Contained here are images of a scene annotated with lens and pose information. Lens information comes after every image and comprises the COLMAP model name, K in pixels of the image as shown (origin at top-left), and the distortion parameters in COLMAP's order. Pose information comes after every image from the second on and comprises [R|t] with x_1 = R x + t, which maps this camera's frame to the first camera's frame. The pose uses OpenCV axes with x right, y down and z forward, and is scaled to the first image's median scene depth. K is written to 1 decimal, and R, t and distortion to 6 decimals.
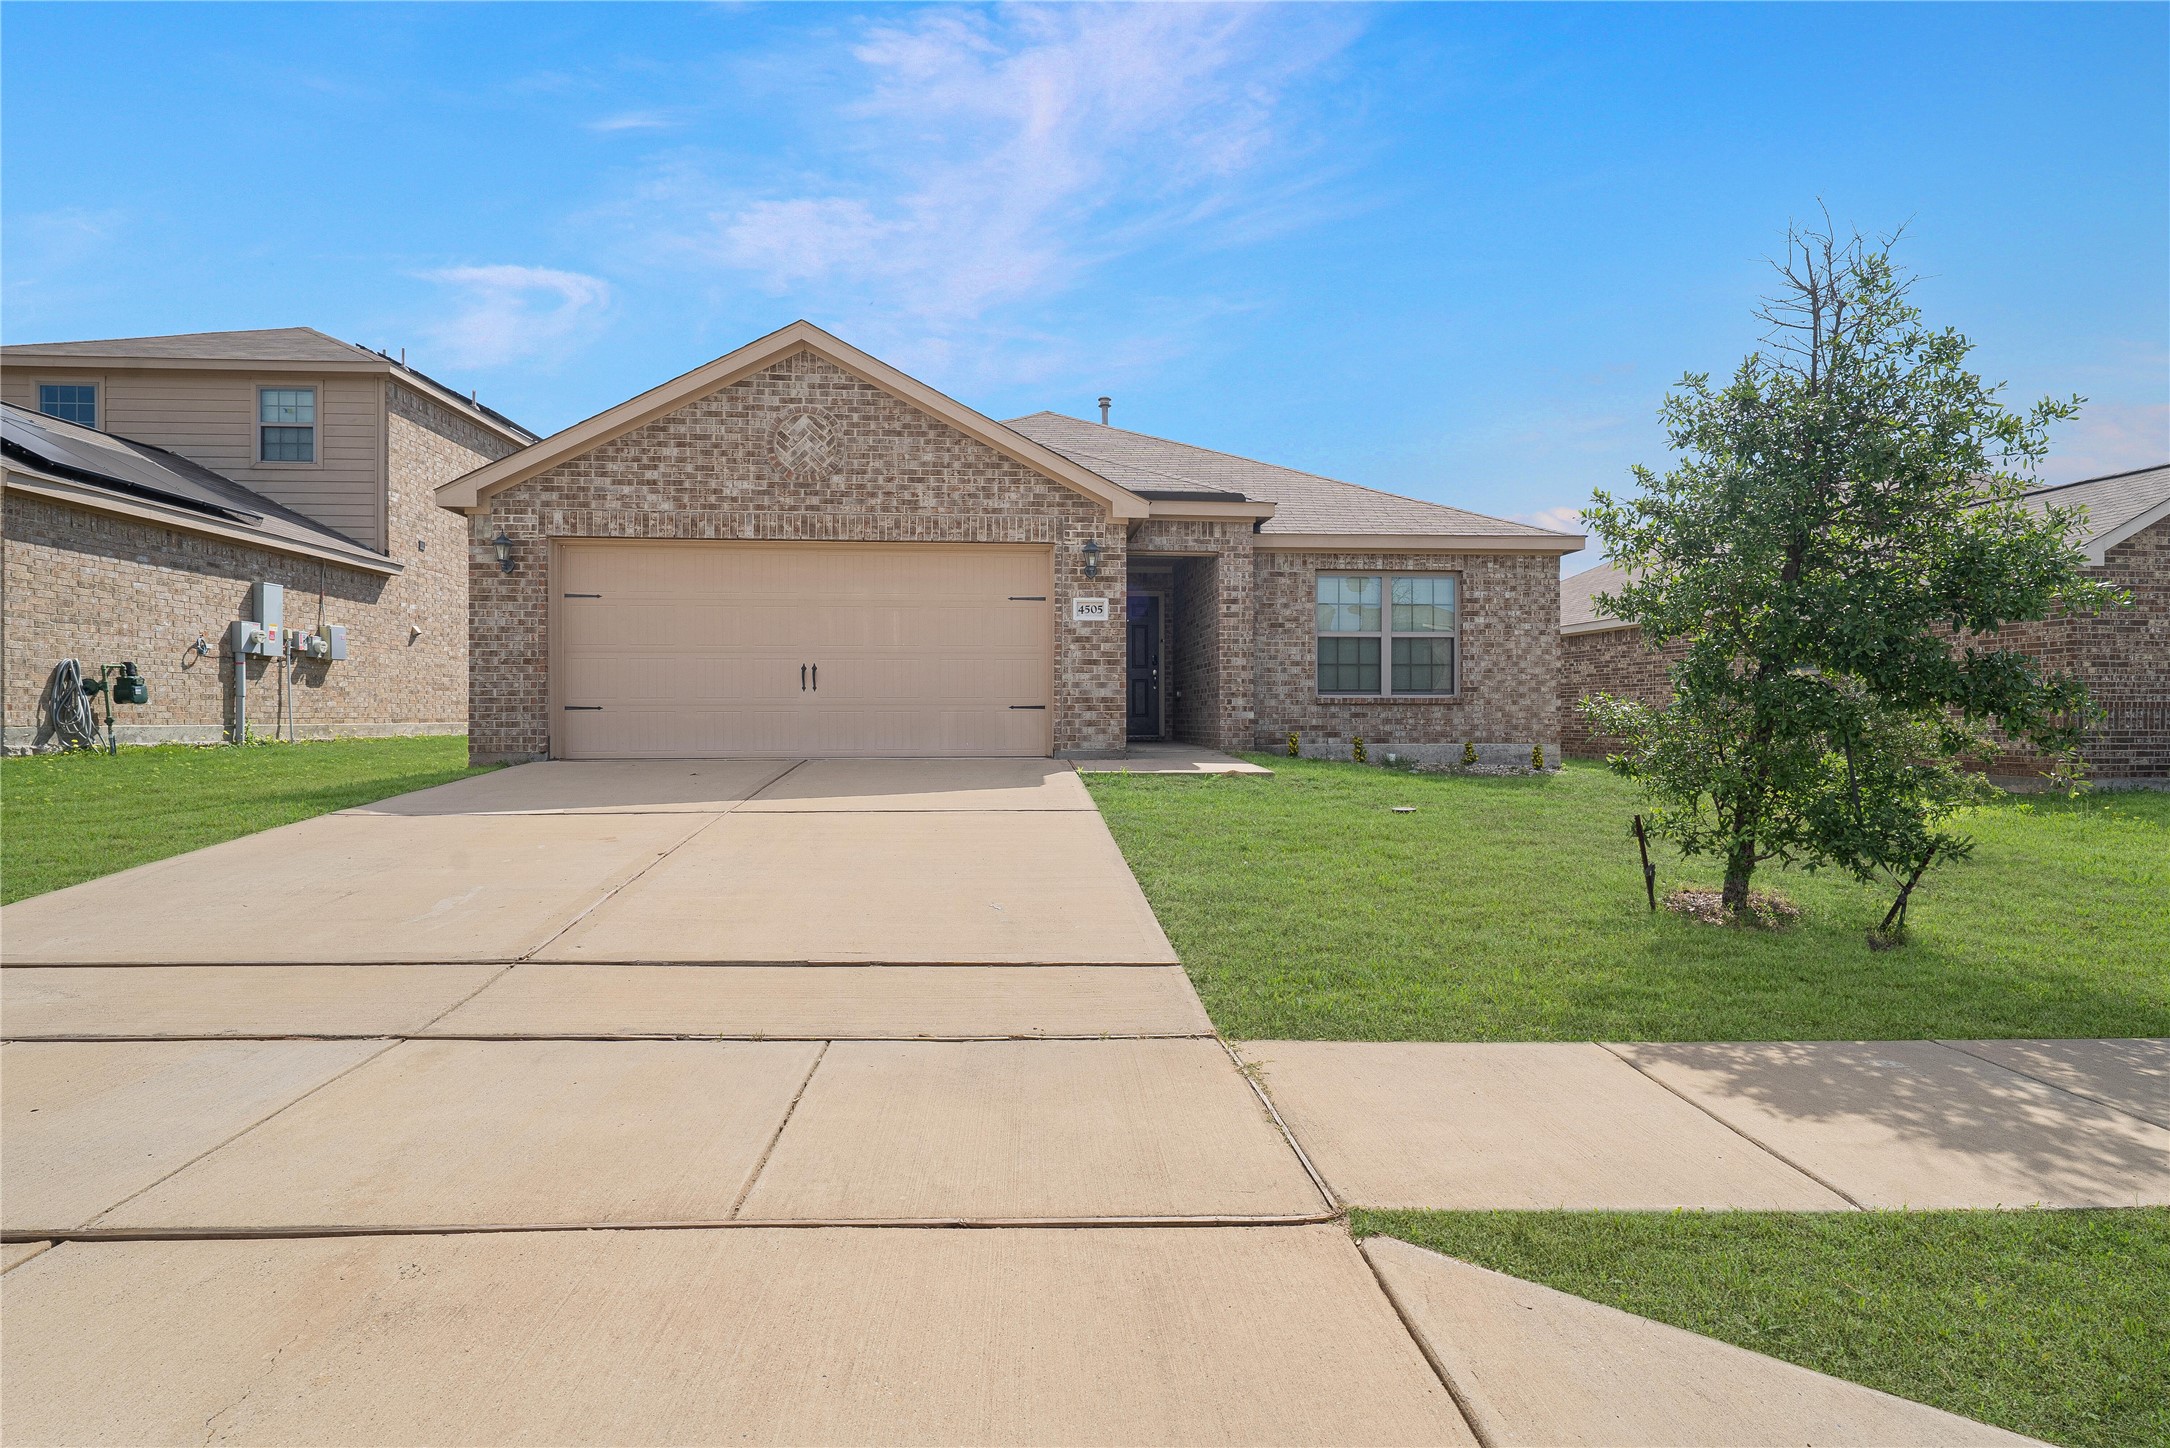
lens RADIAL K [[1151.9, 0, 1085.0], [0, 1151.9, 724.0], [0, 0, 1]] dist [0.010012, 0.000471]
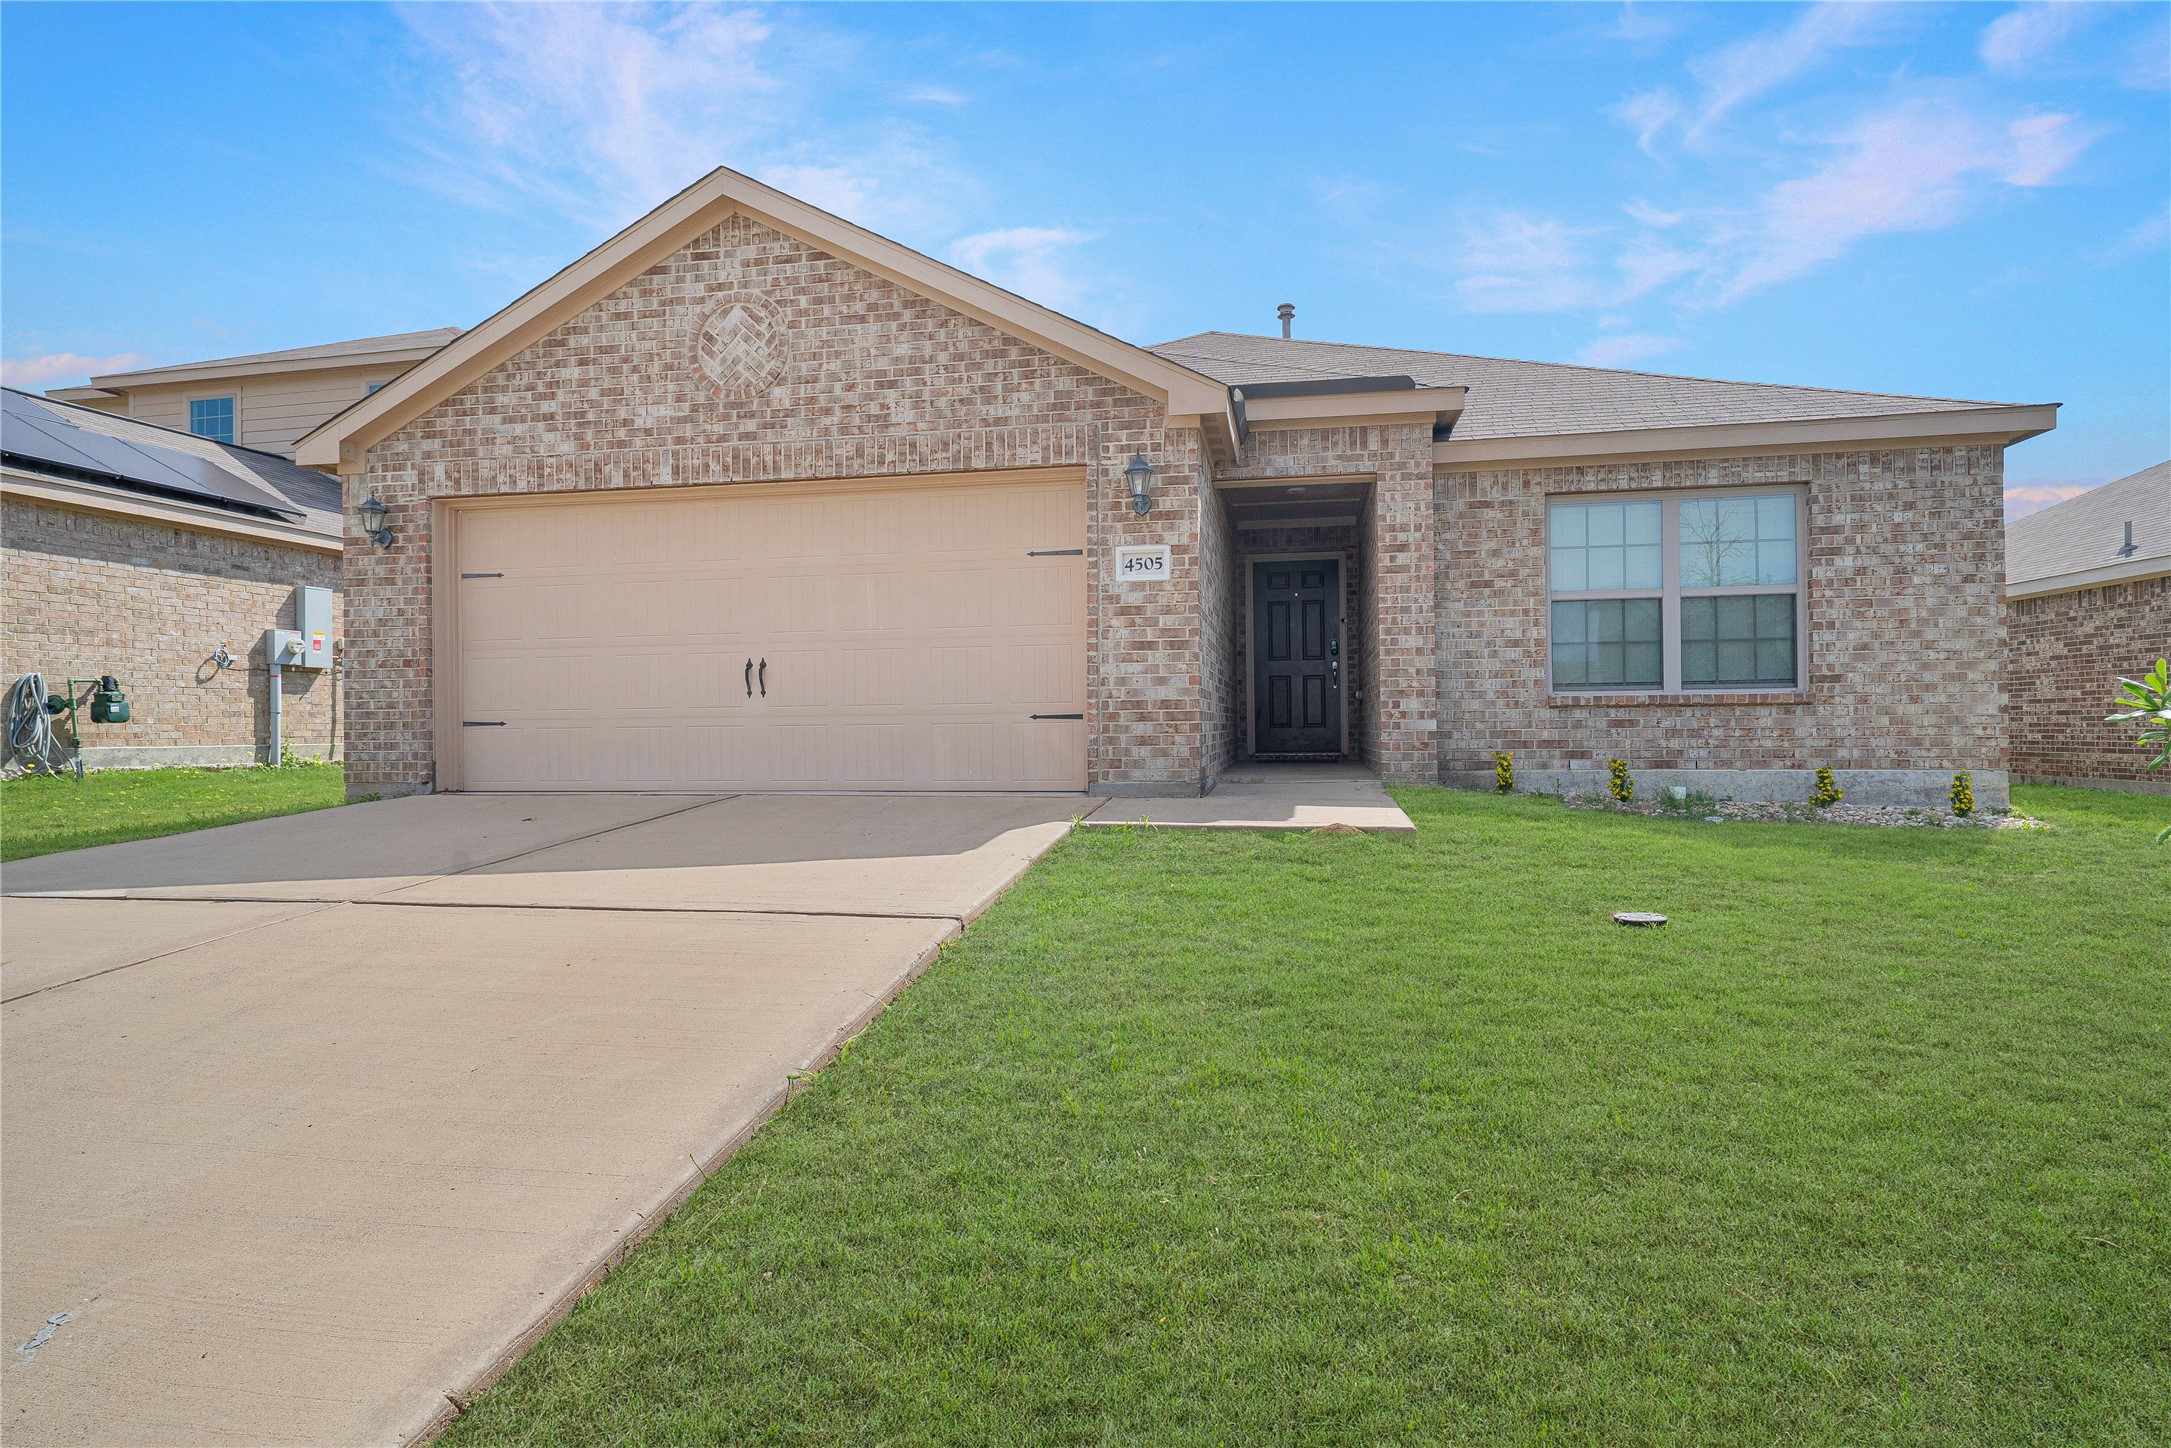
lens RADIAL K [[1152.5, 0, 1085.5], [0, 1152.5, 724.0], [0, 0, 1]] dist [0.010012, 0.000471]
pose [[0.962156, -0.008336, -0.272372, 0.148870], [0.006529, 0.999950, -0.007542, -0.005282], [0.272421, 0.005478, 0.962163, 0.372581]]
